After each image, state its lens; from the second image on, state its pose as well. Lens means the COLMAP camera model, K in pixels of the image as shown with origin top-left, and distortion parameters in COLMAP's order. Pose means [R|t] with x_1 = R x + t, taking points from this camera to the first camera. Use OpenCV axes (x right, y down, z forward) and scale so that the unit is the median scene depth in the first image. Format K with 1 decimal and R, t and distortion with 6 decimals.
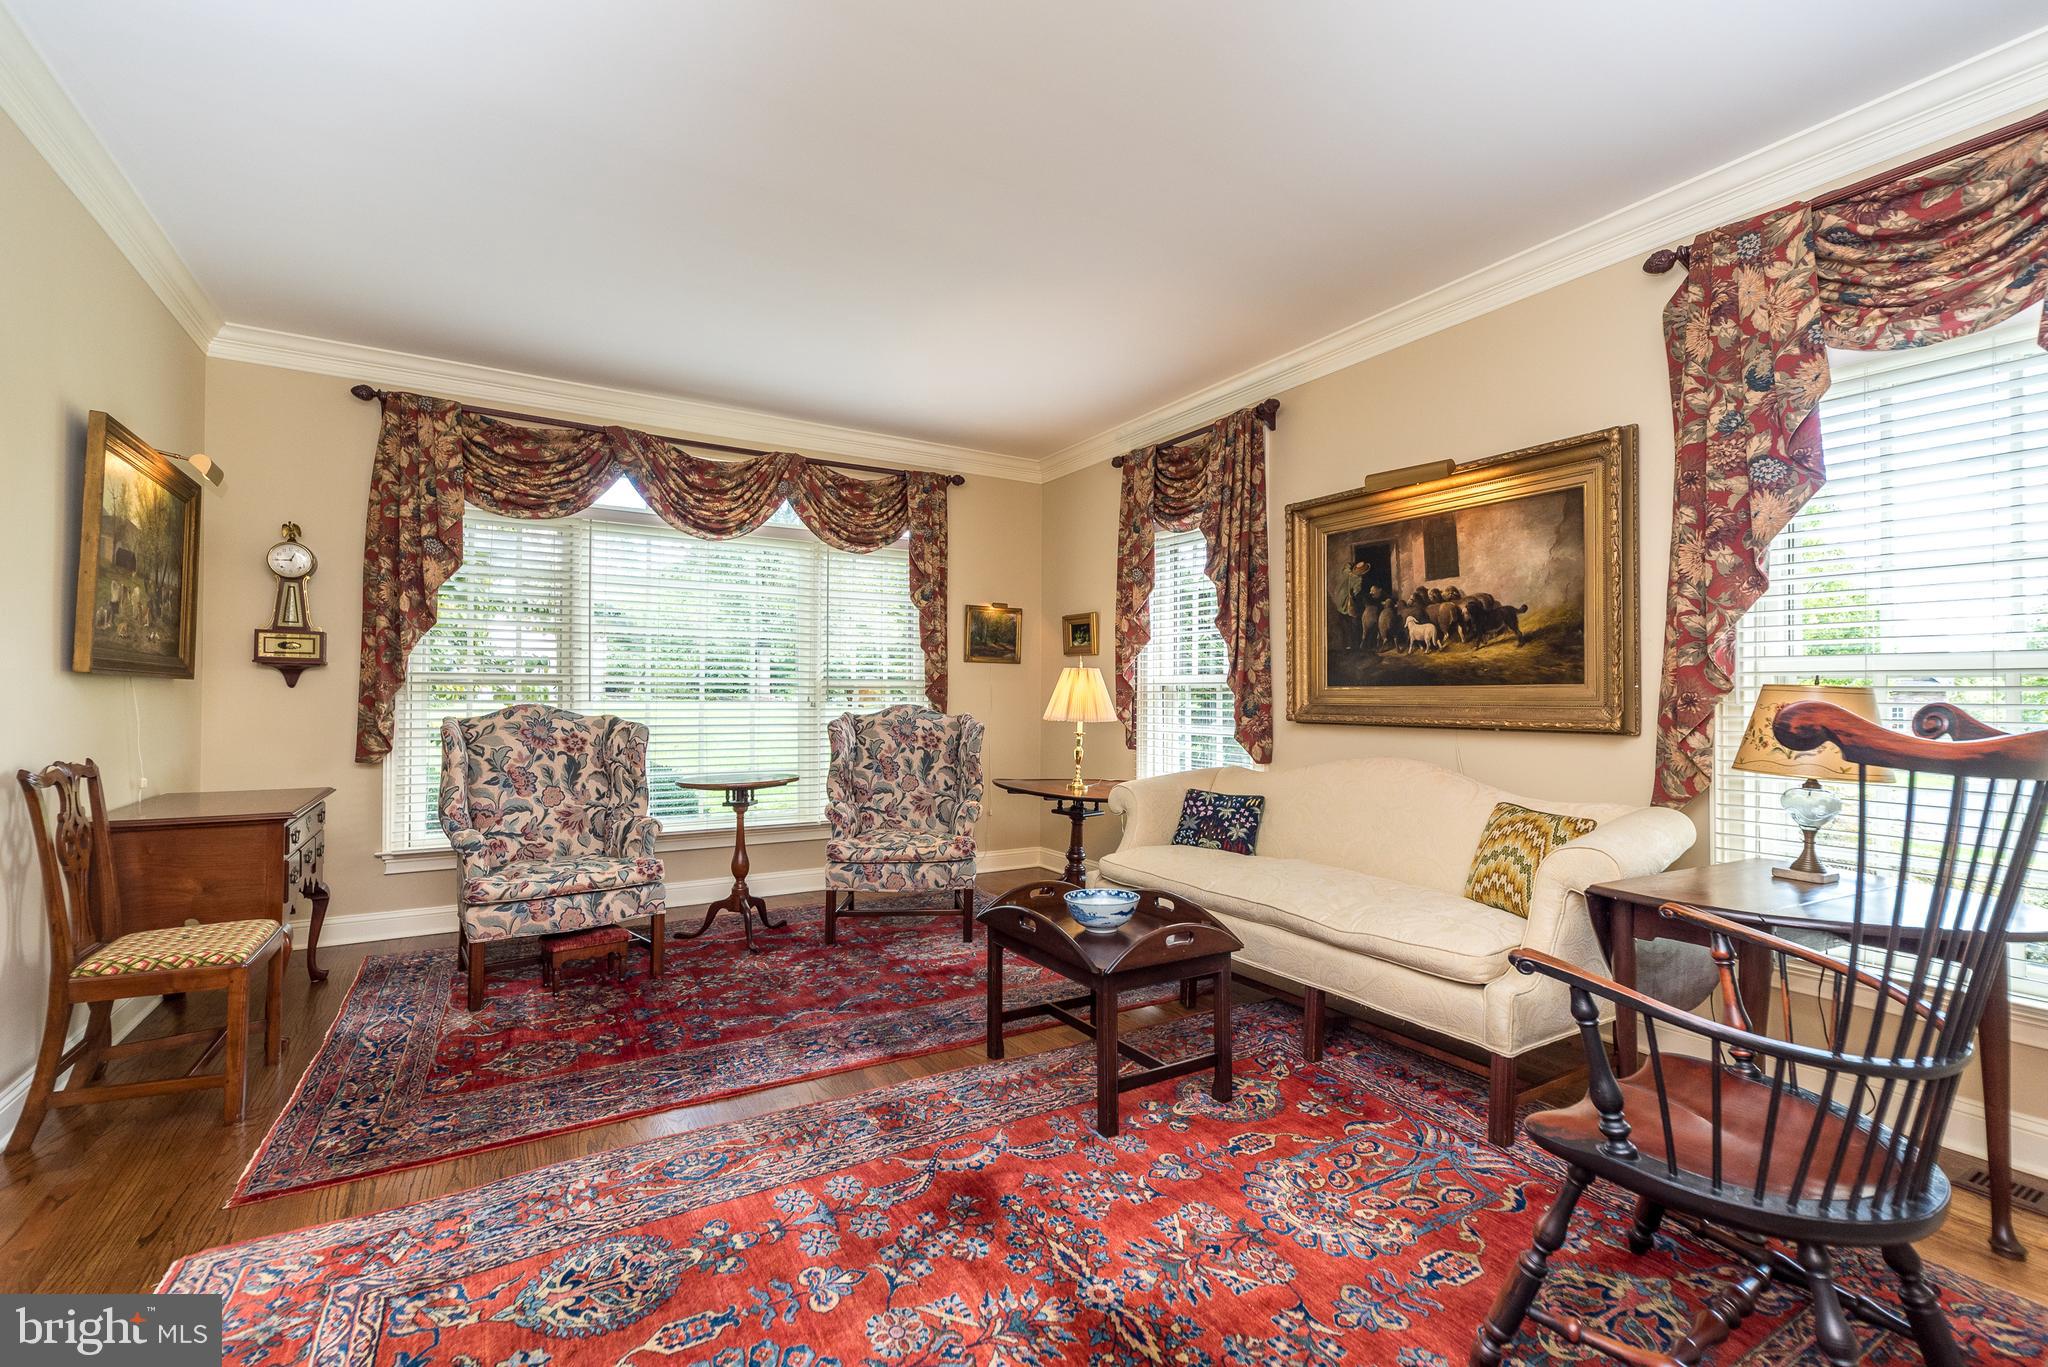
lens RADIAL K [[876.6, 0, 1002.4], [0, 876.6, 689.0], [0, 0, 1]] dist [0.000483, 0.000086]
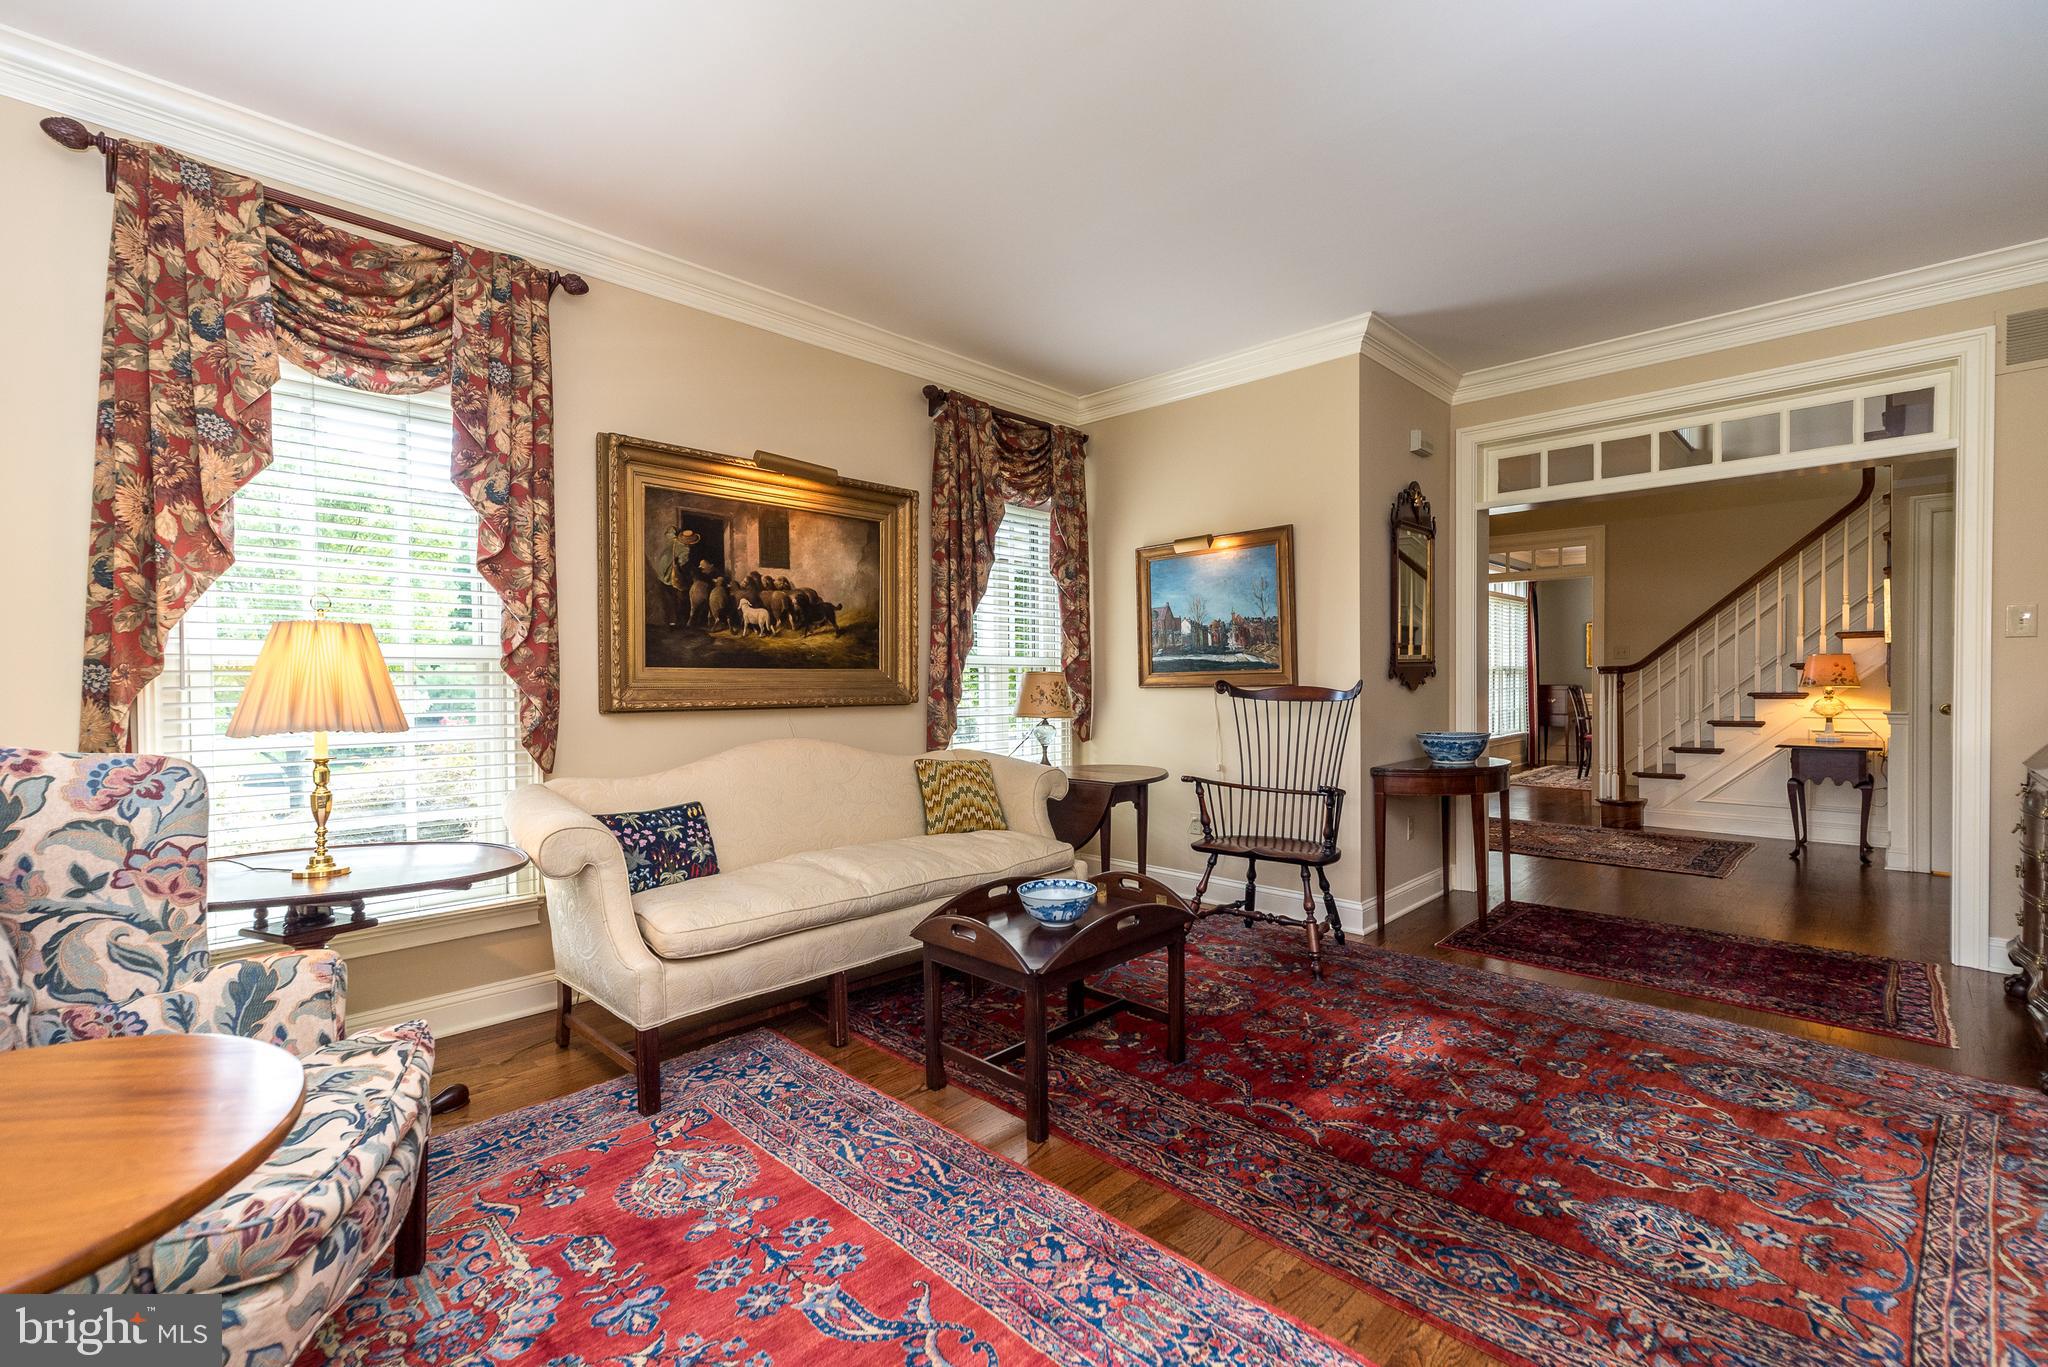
lens RADIAL K [[896.8, 0, 1020.6], [0, 896.8, 690.0], [0, 0, 1]] dist [0.011666, -0.000637]
pose [[-0.265568, -0.020276, 0.963879, -0.627839], [-0.010565, 0.999780, 0.018120, -0.000465], [-0.964034, -0.005371, -0.265724, 0.993210]]
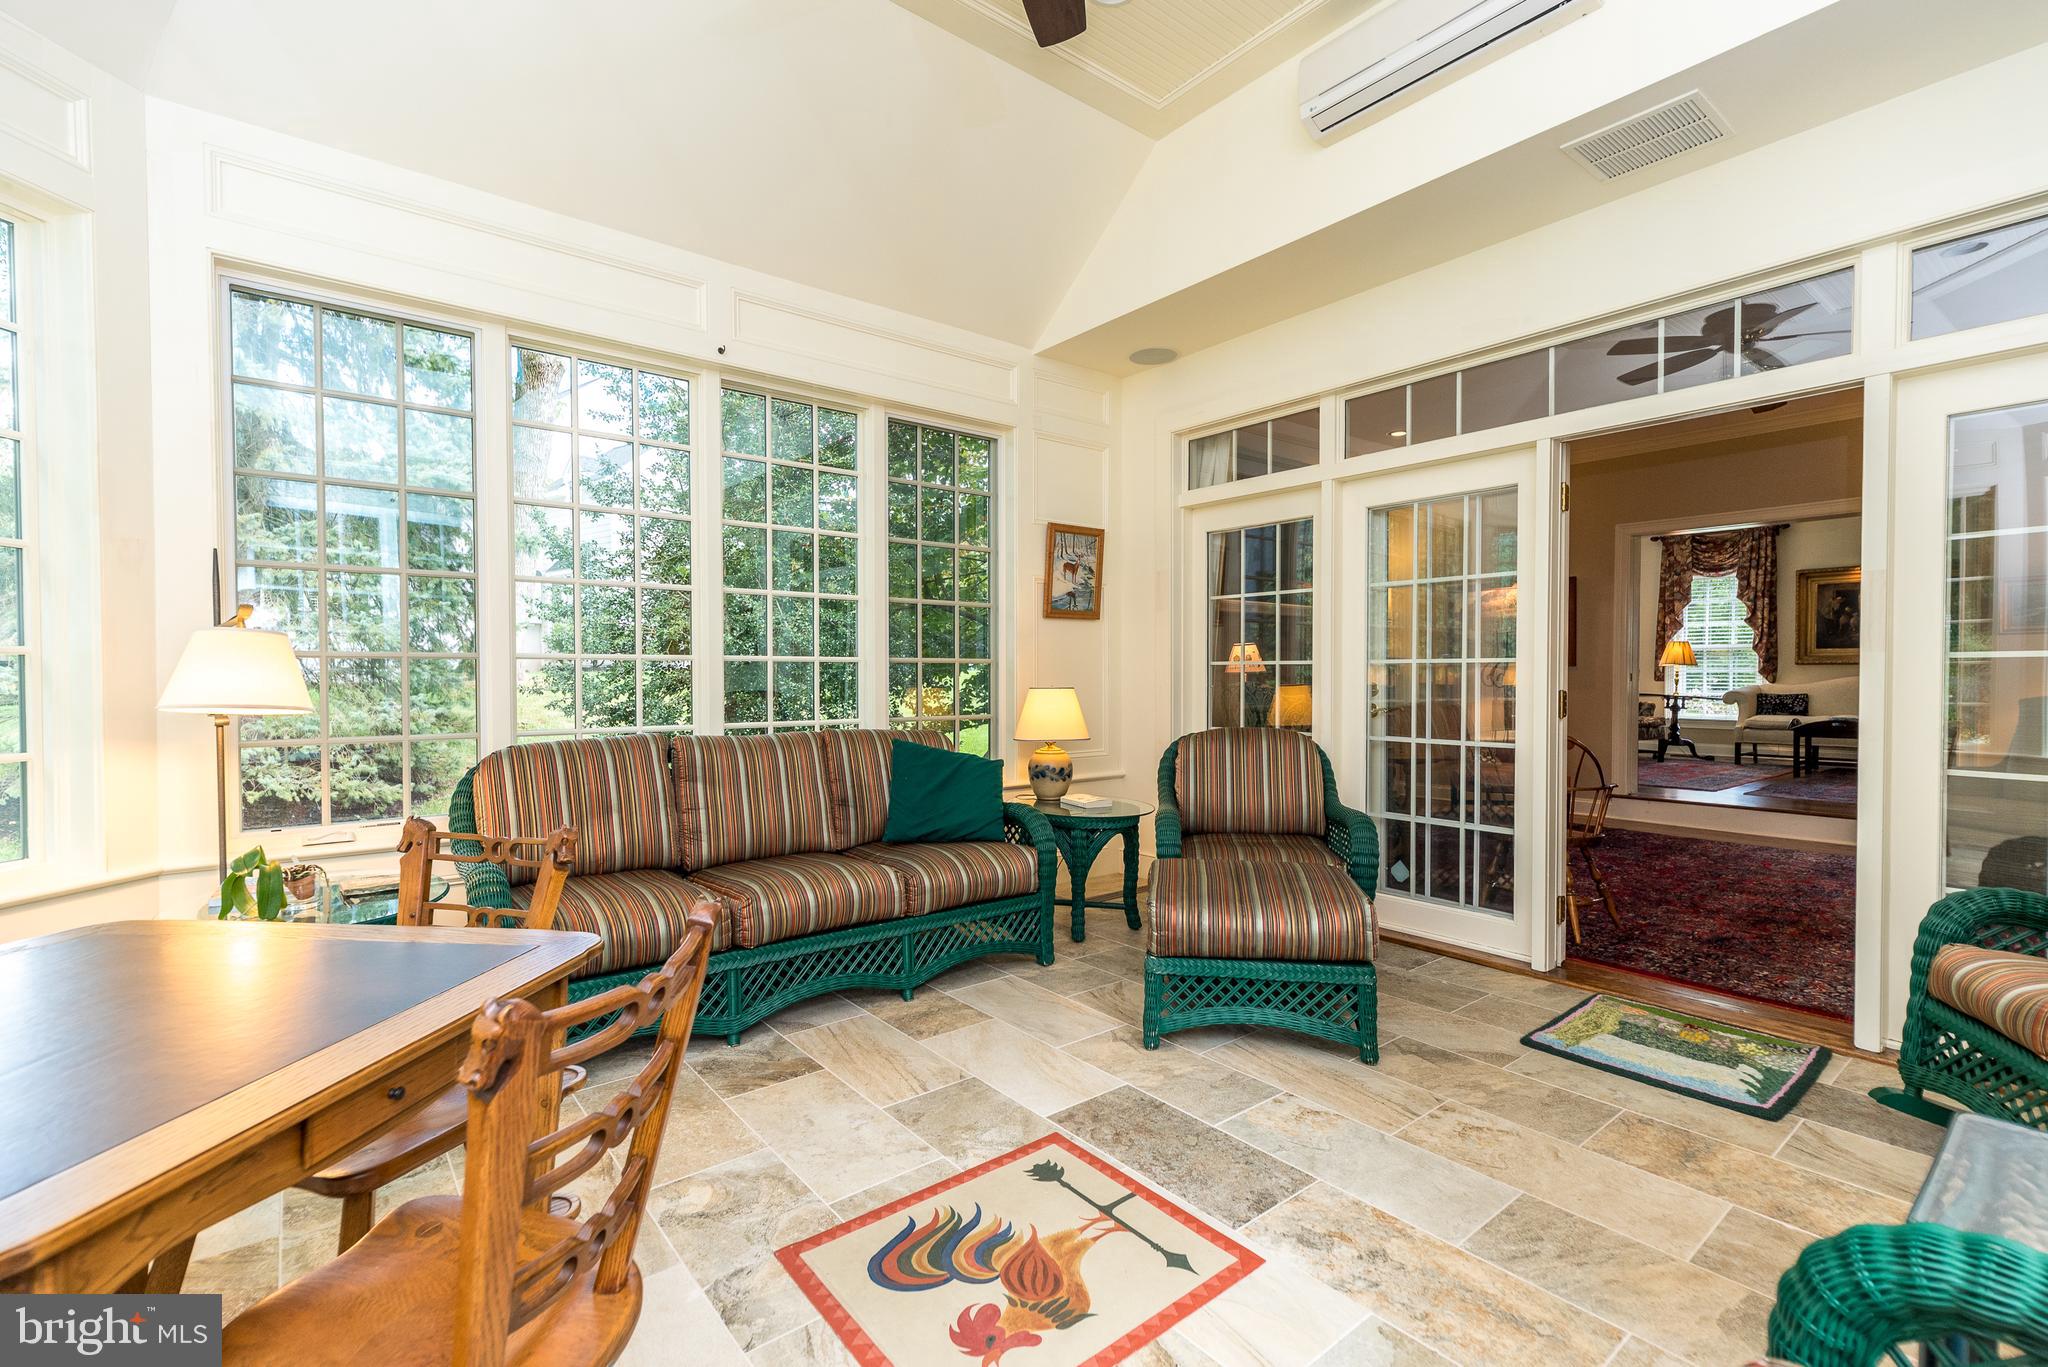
lens RADIAL K [[896.8, 0, 1020.6], [0, 896.8, 690.0], [0, 0, 1]] dist [0.011666, -0.000637]
pose [[0.990873, -0.010838, 0.134364, -2.369256], [0.006914, 0.999537, 0.029639, 0.025489], [-0.134623, -0.028440, 0.990489, -1.292008]]
